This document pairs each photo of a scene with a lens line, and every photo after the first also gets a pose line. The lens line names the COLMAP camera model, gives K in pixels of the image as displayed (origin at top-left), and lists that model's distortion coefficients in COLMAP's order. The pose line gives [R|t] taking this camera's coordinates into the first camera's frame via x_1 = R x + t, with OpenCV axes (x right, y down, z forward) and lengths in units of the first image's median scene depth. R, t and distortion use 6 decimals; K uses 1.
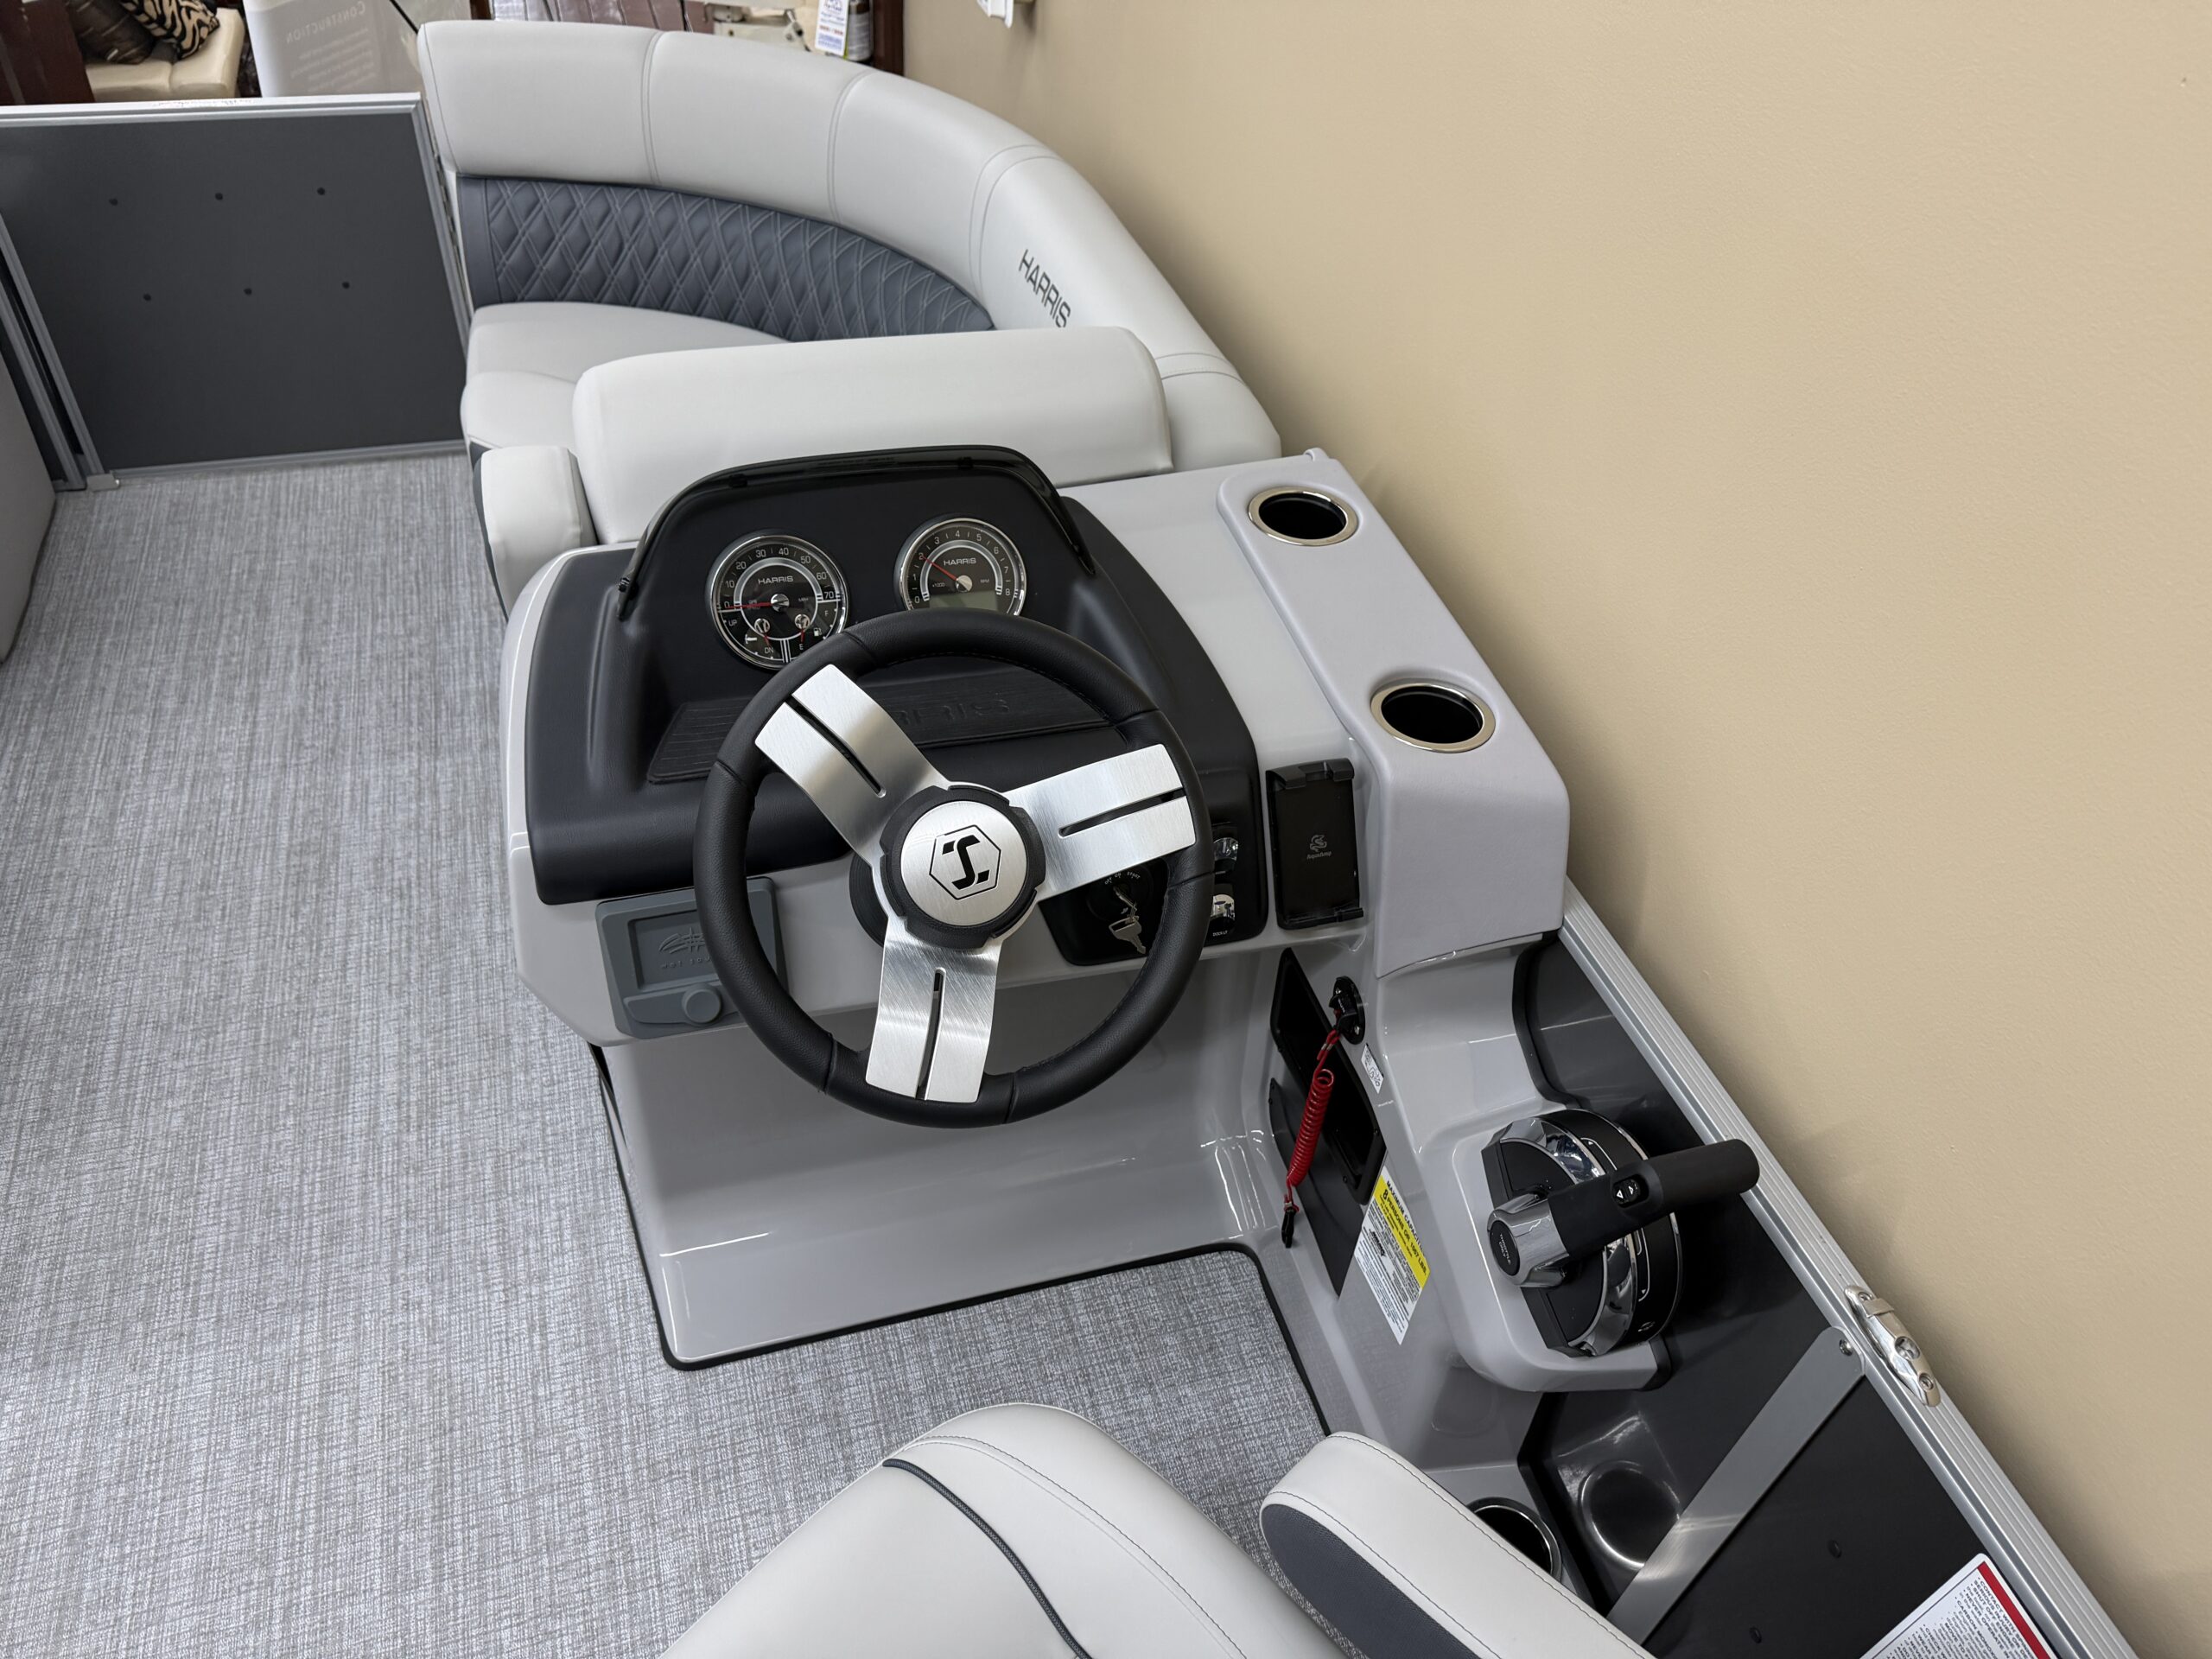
lens RADIAL K [[1566.0, 0, 1112.4], [0, 1566.0, 837.3], [0, 0, 1]] dist [-0.001278, -0.004280]
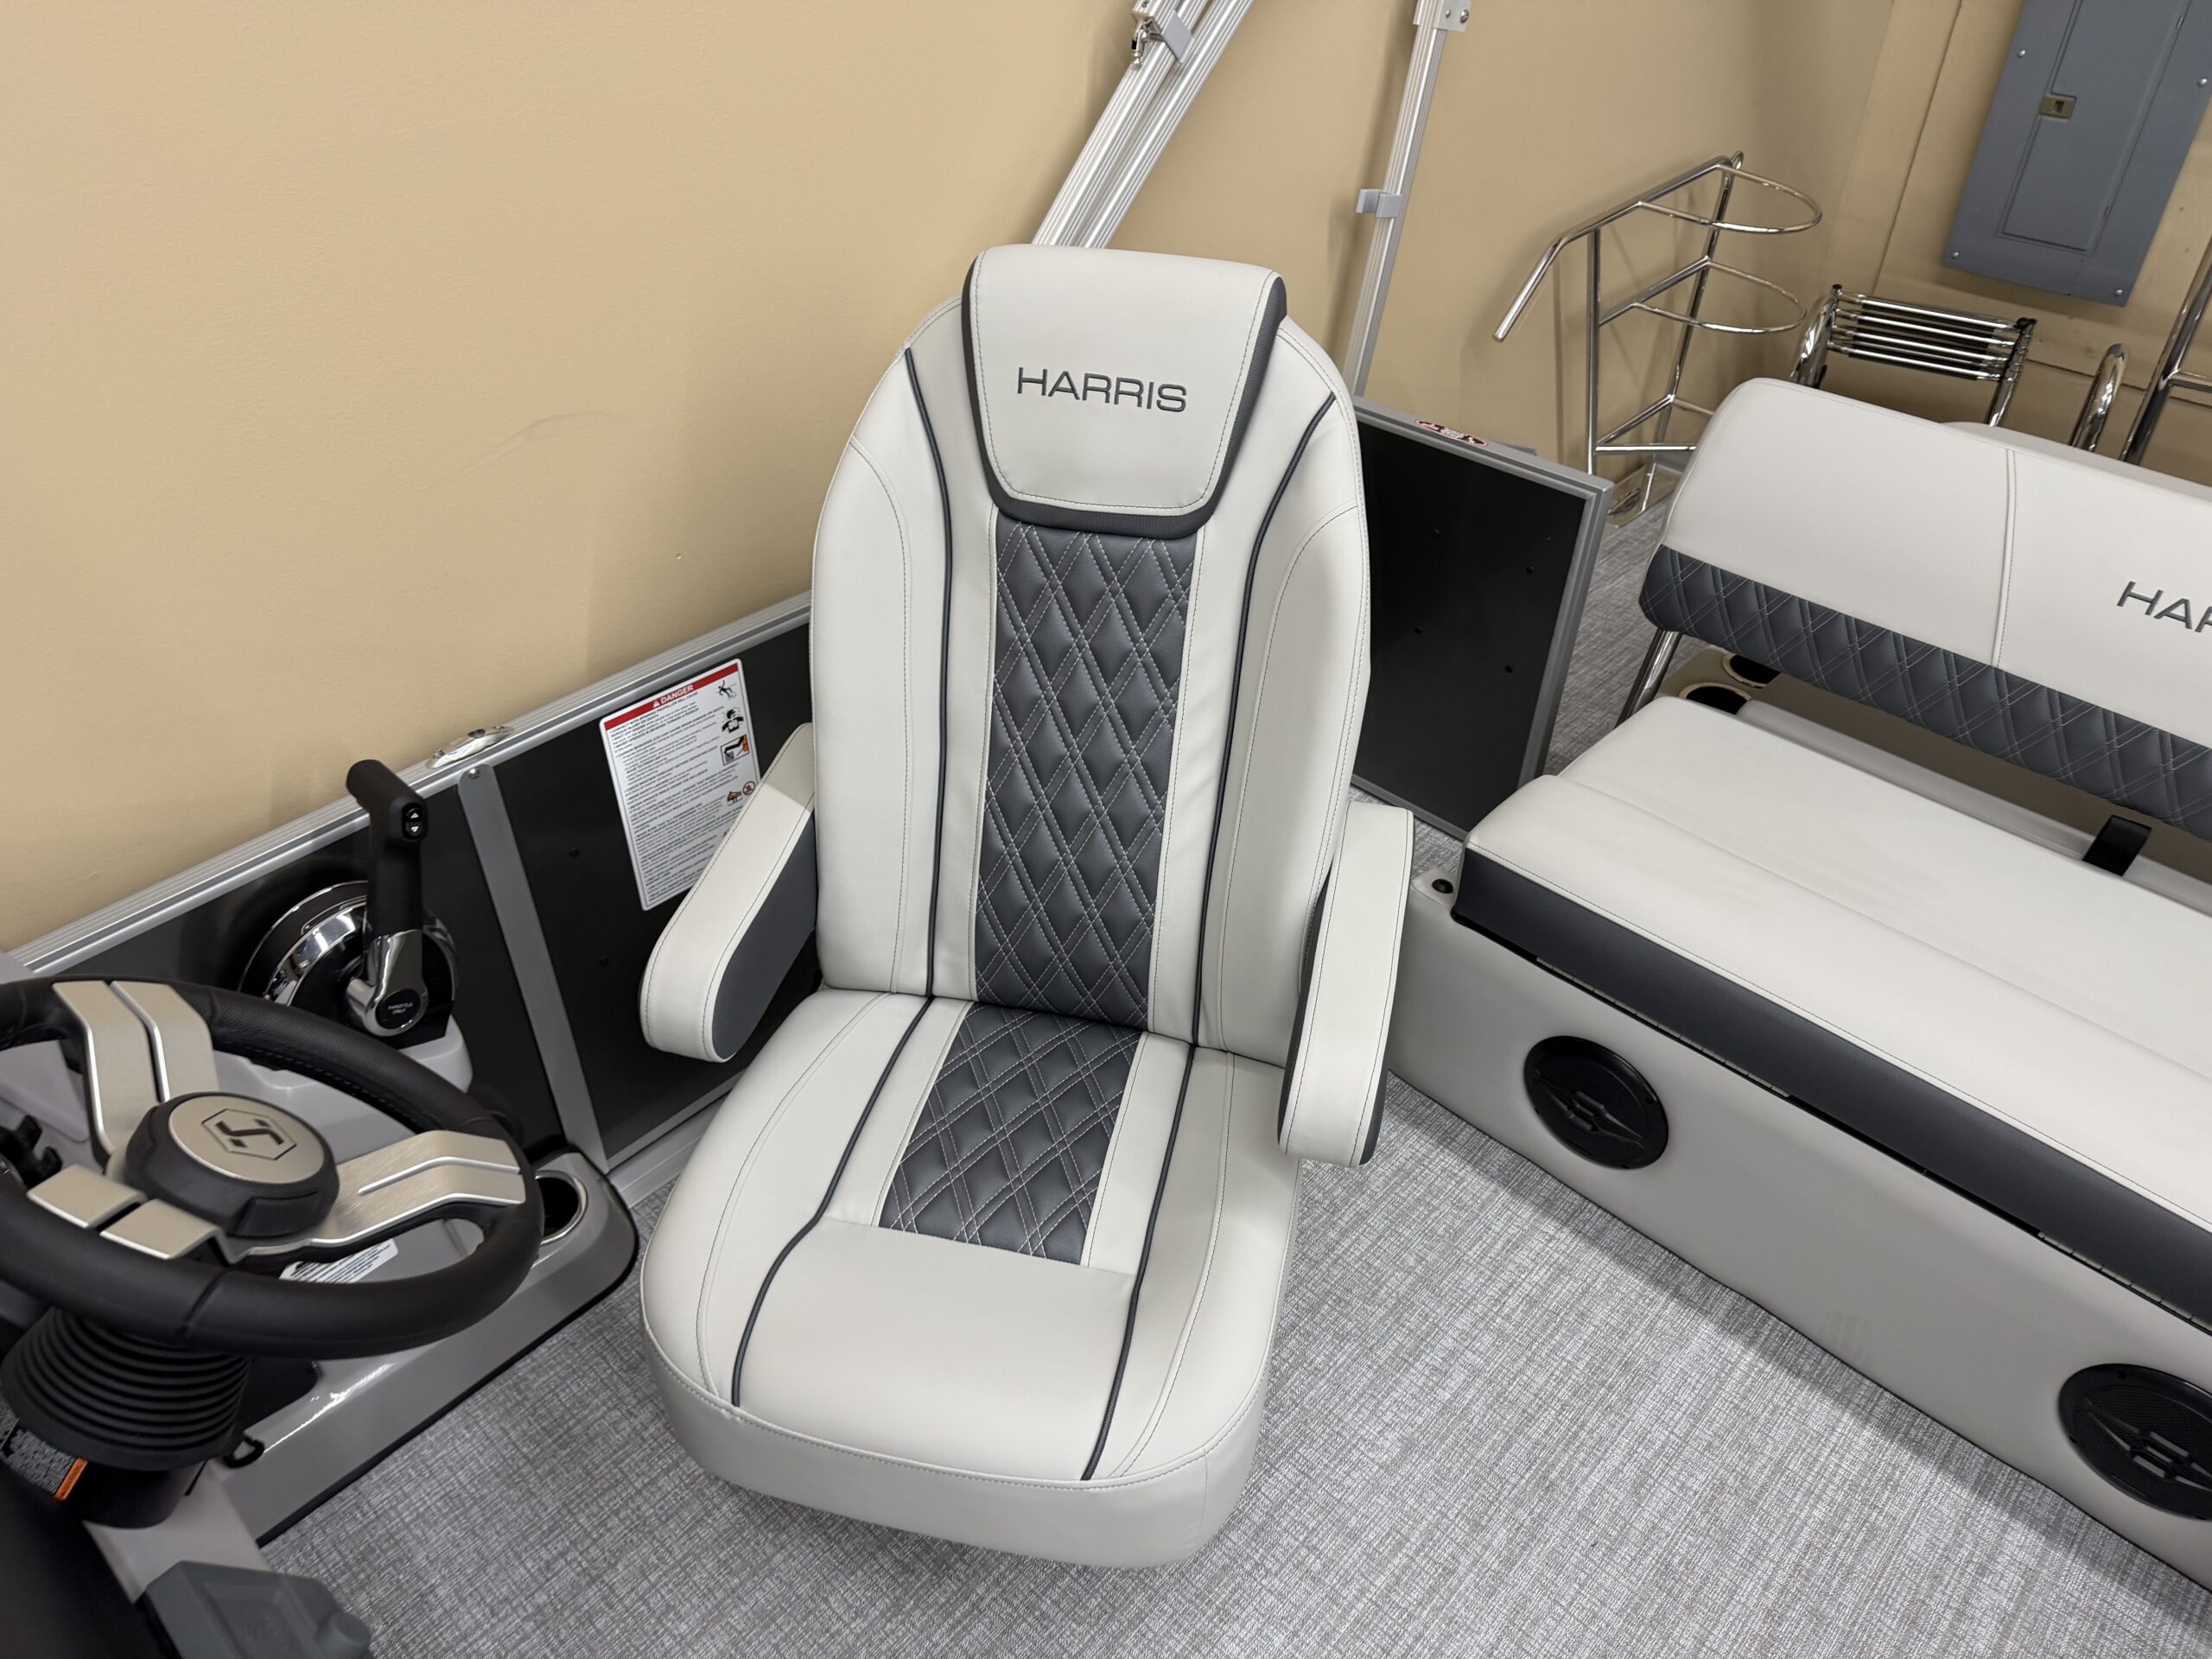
lens RADIAL K [[1572.2, 0, 1116.7], [0, 1572.2, 821.4], [0, 0, 1]] dist [0.048514, -0.047163]
pose [[-0.494027, -0.598920, 0.630263, -0.435354], [0.561422, 0.333767, 0.757235, -0.244312], [-0.663885, 0.727938, 0.171357, 0.223088]]
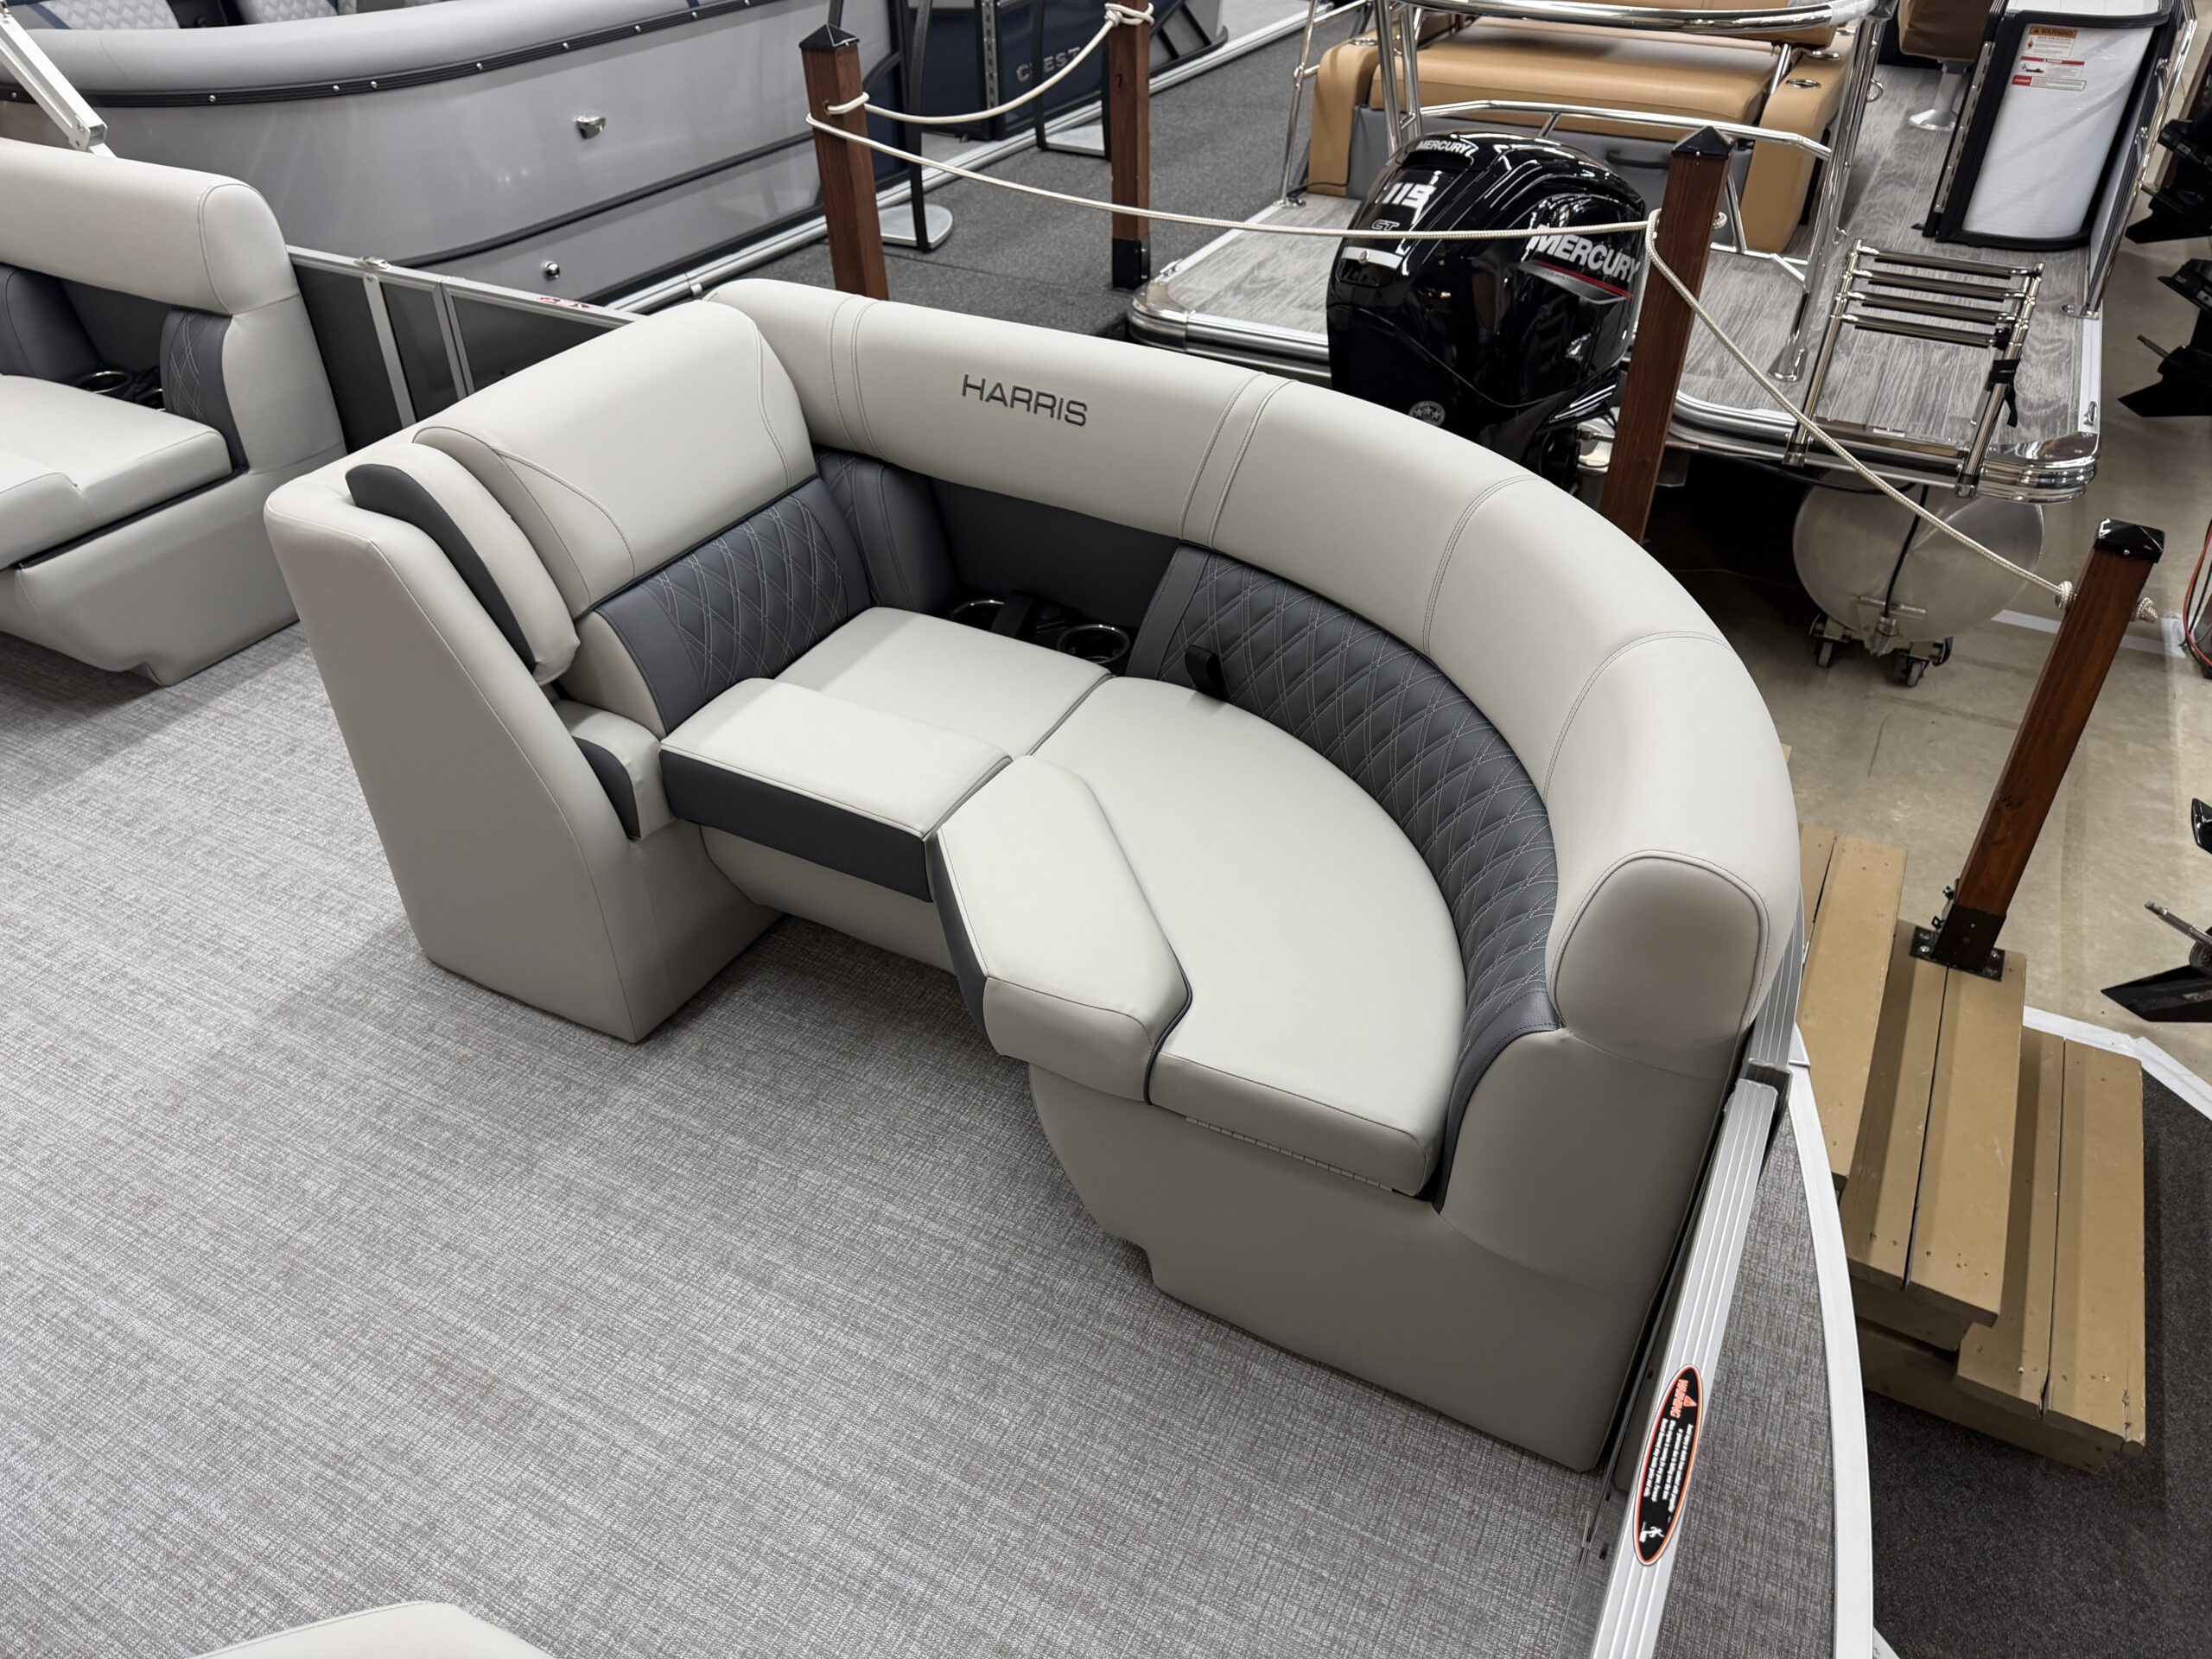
lens RADIAL K [[1556.2, 0, 1106.0], [0, 1556.2, 829.5], [0, 0, 1]] dist [-0.000849, -0.003538]
pose [[-0.700782, 0.355951, -0.618225, -0.405743], [-0.528360, 0.323295, 0.785058, -0.969897], [0.479312, 0.876800, -0.038489, 1.067488]]
